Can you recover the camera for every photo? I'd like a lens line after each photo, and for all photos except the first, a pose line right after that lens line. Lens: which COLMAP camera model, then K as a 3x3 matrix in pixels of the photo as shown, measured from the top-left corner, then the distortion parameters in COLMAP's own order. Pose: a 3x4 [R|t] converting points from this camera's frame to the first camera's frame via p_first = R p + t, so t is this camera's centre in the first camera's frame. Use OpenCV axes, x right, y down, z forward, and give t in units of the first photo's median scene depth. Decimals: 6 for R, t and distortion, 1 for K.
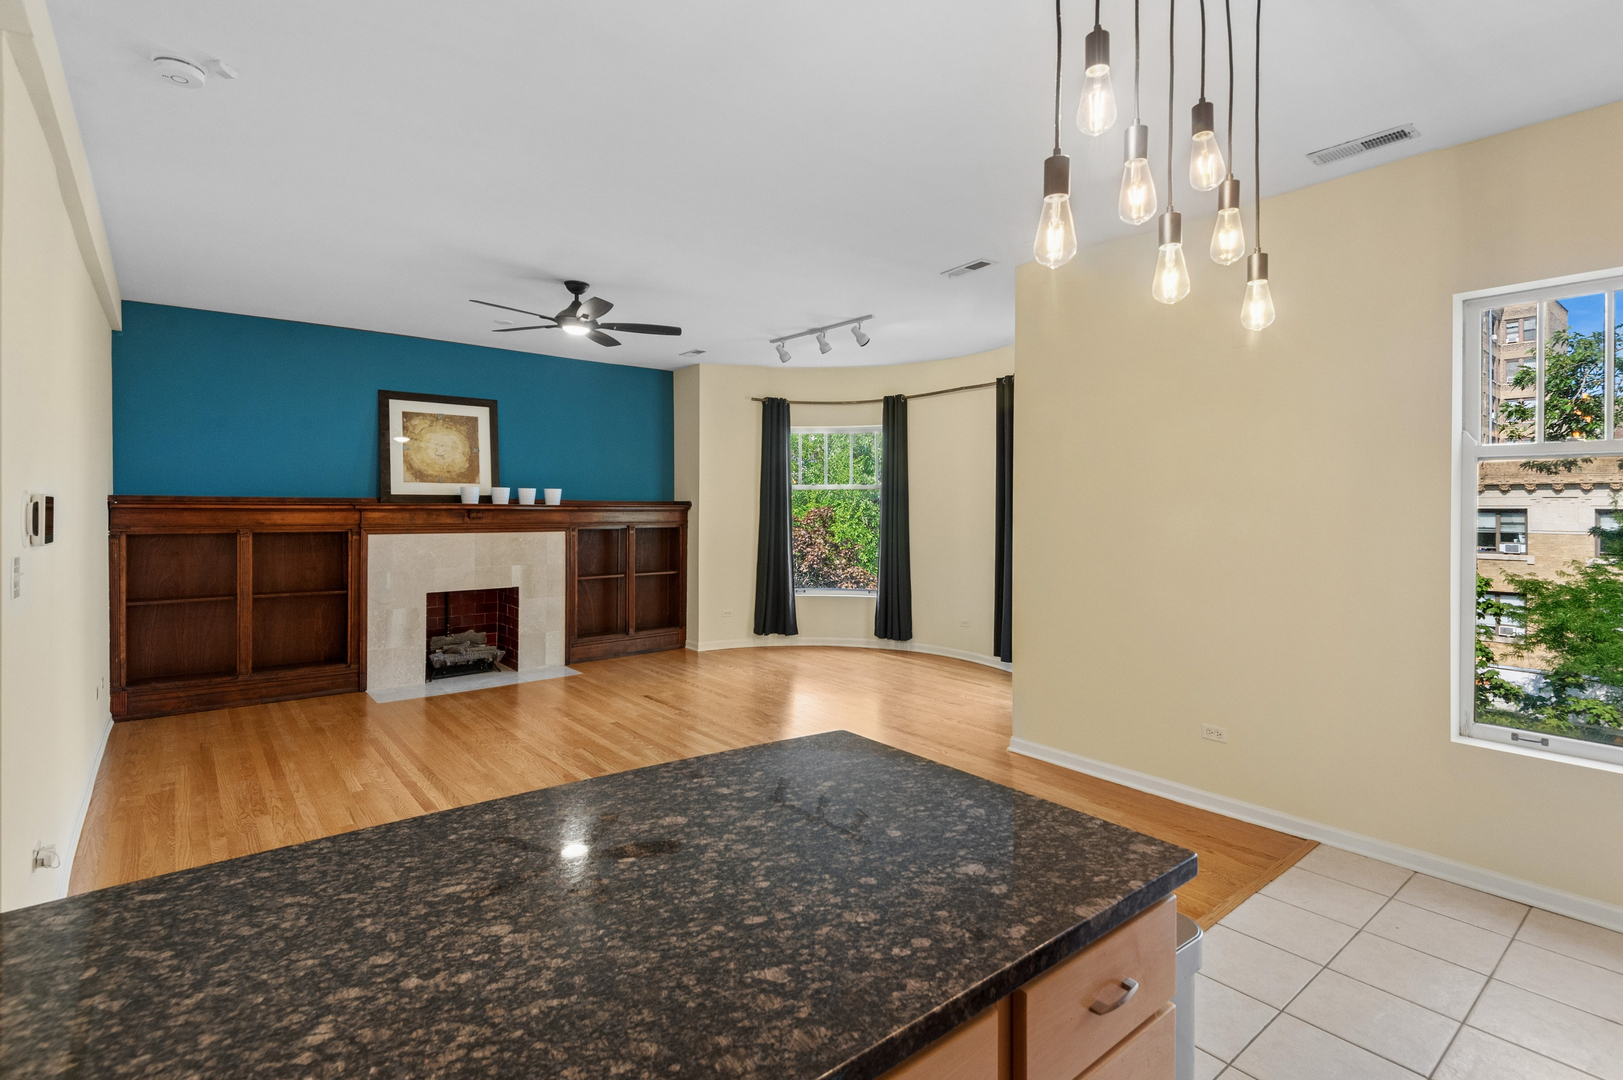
lens RADIAL K [[772.0, 0, 816.6], [0, 772.0, 526.7], [0, 0, 1]] dist [0.027971, -0.000254]
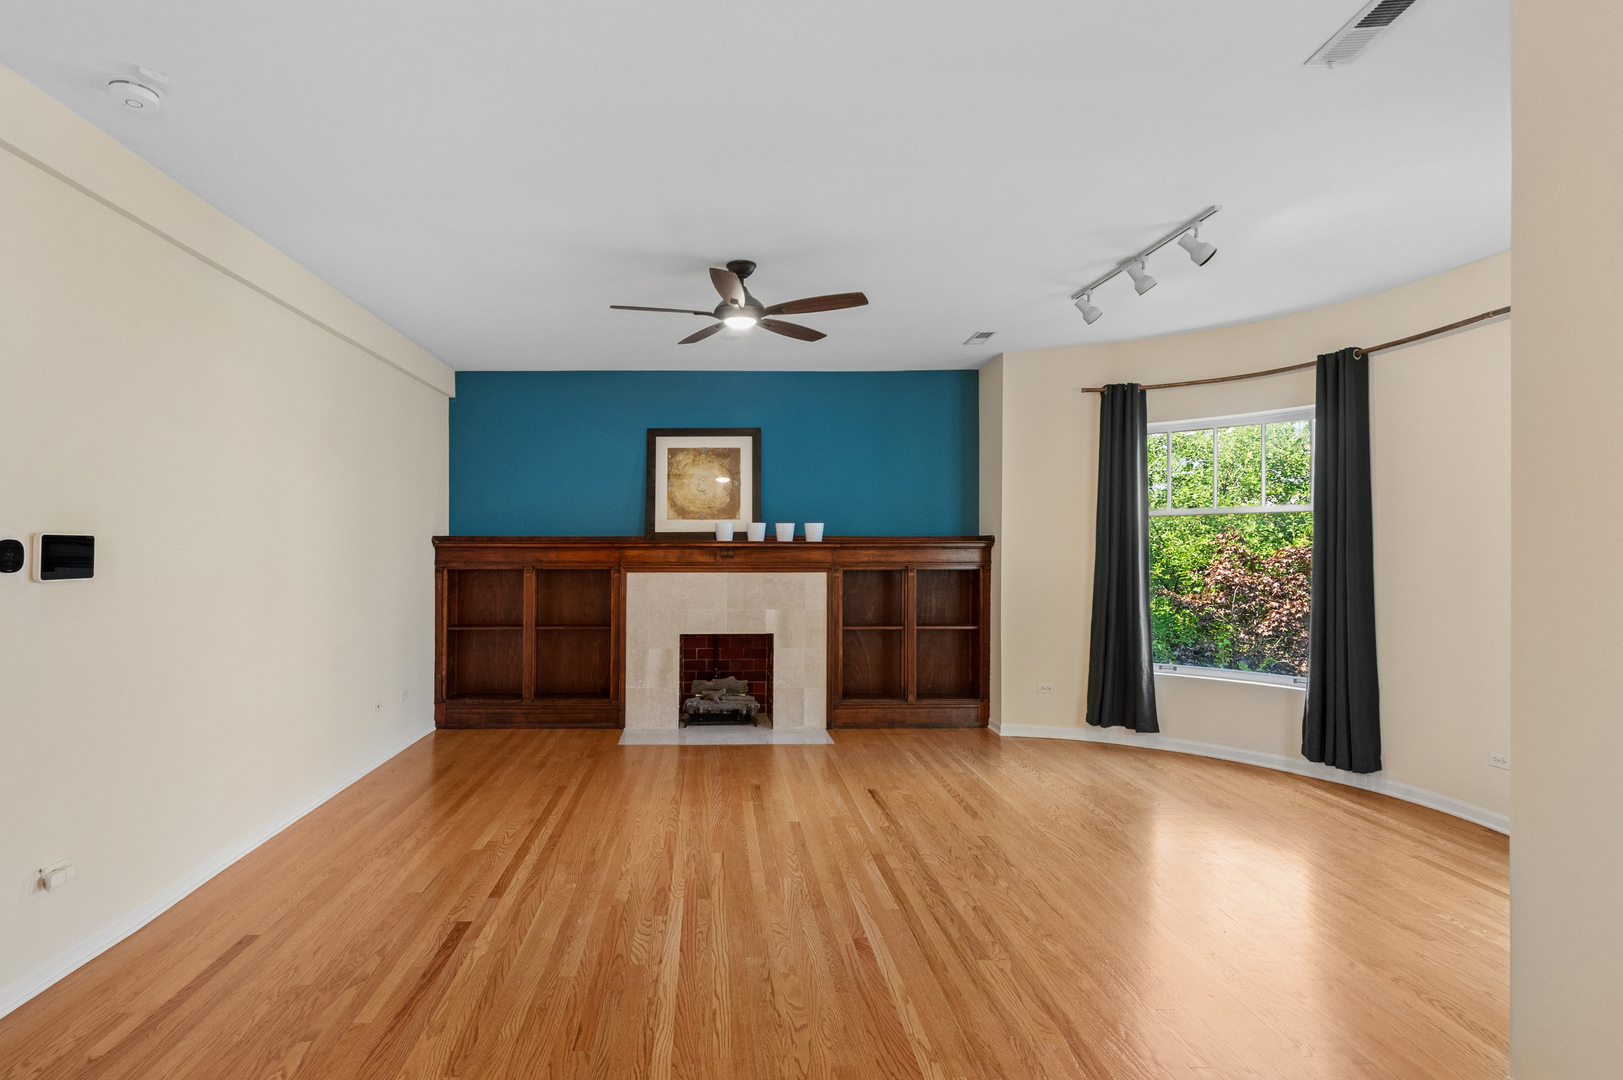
lens RADIAL K [[777.4, 0, 717.7], [0, 777.4, 542.1], [0, 0, 1]] dist [0.067629, -0.057762]
pose [[0.771487, -0.009121, -0.636180, 0.140293], [-0.011366, 0.999540, -0.028113, -0.001694], [0.636144, 0.028920, 0.771029, 0.273994]]
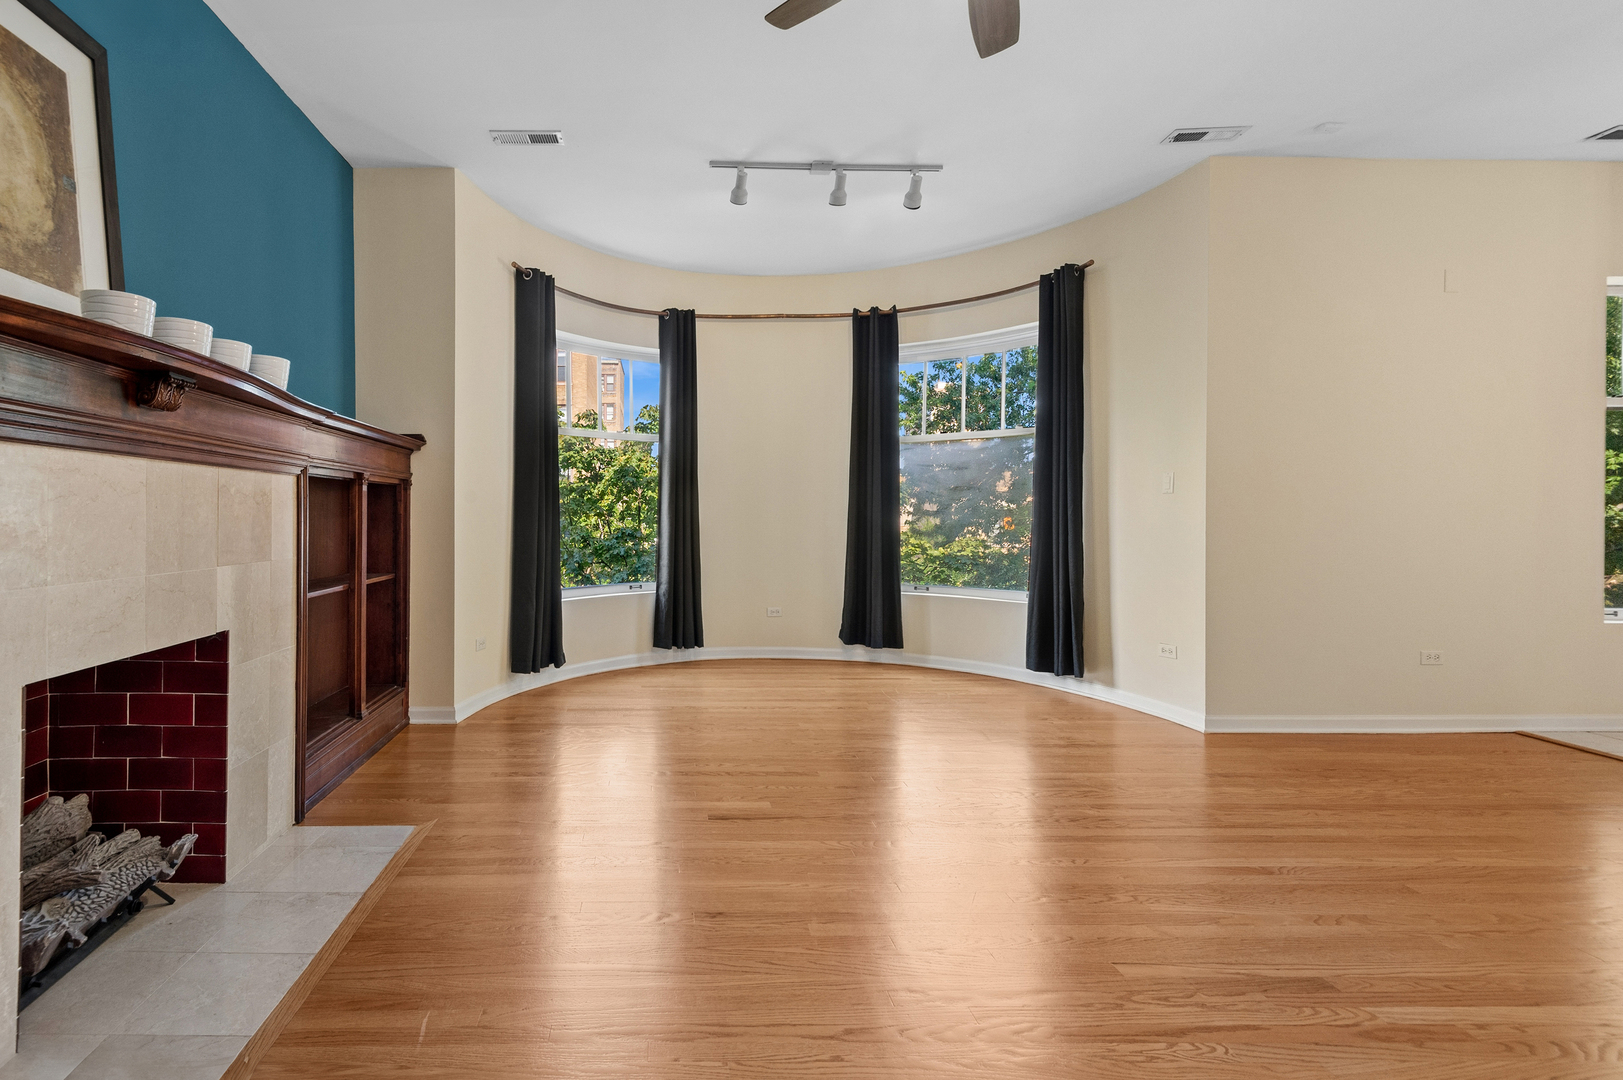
lens RADIAL K [[754.4, 0, 670.8], [0, 754.4, 534.4], [0, 0, 1]] dist [0.003465, -0.000418]
pose [[0.633578, -0.023986, 0.773307, -0.531162], [0.022875, 0.999663, 0.012265, 0.036477], [-0.773341, 0.009919, 0.633913, 0.659716]]
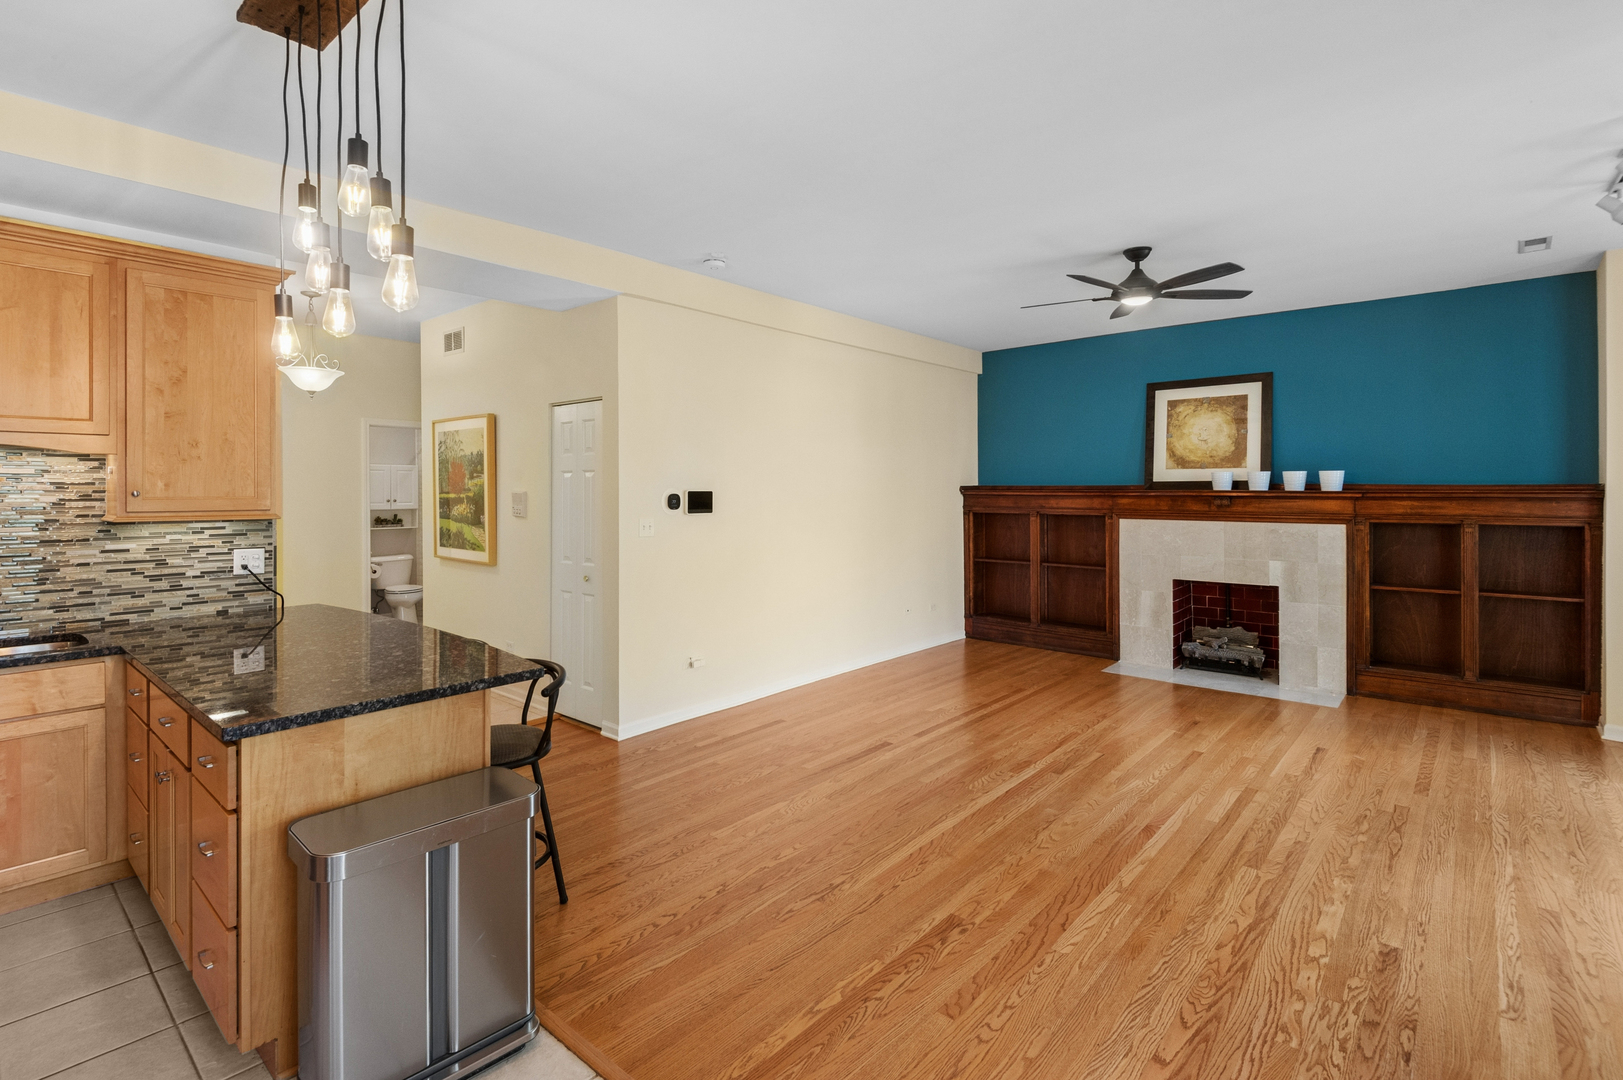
lens RADIAL K [[771.1, 0, 779.9], [0, 771.1, 490.4], [0, 0, 1]] dist [0.000821, 0.000165]
pose [[0.134329, -0.003971, -0.990929, 0.399648], [-0.023829, 0.999690, -0.007237, -0.009422], [0.990650, 0.024585, 0.134193, 0.346593]]
